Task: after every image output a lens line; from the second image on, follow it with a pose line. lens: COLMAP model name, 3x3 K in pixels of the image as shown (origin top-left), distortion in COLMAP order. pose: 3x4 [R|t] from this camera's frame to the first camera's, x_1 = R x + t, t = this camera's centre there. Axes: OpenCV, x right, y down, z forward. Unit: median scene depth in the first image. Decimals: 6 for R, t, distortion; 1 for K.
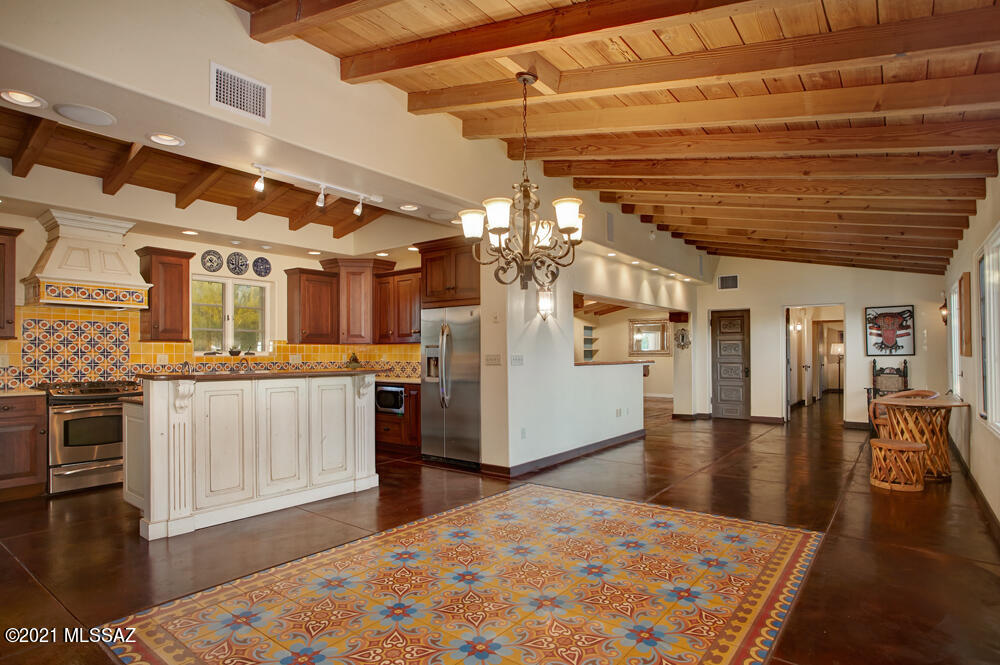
lens RADIAL K [[531.3, 0, 490.3], [0, 531.3, 348.5], [0, 0, 1]] dist [-0.038559, 0.014621]
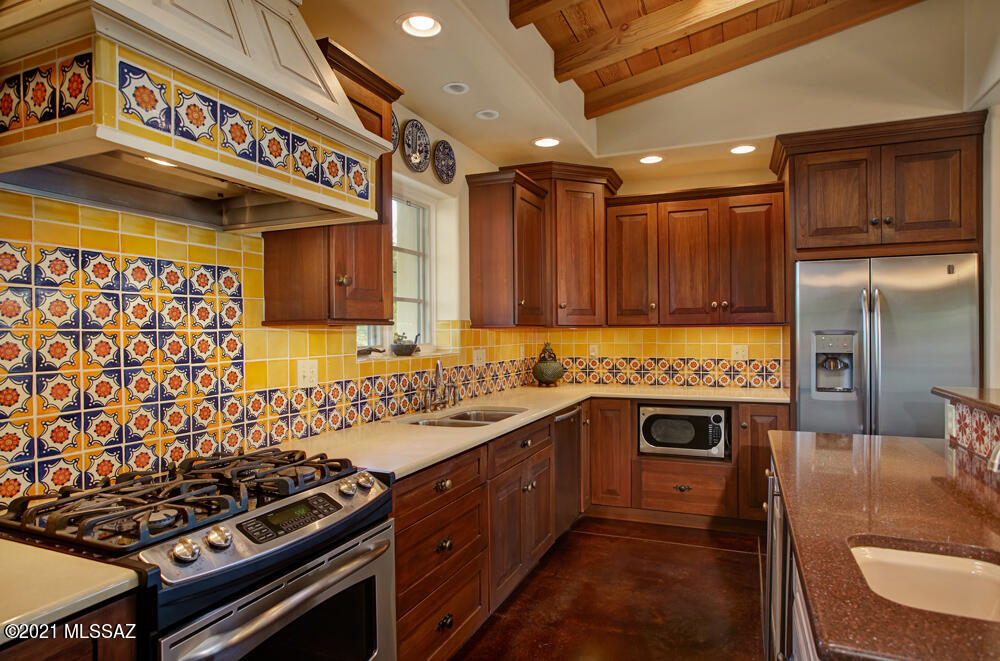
lens RADIAL K [[580.4, 0, 507.2], [0, 580.4, 336.1], [0, 0, 1]] dist [-0.049285, 0.020693]
pose [[0.962010, -0.008379, 0.272884, -0.633187], [0.004437, 0.999877, 0.015062, -0.011049], [-0.272976, -0.013280, 0.961929, 0.606595]]
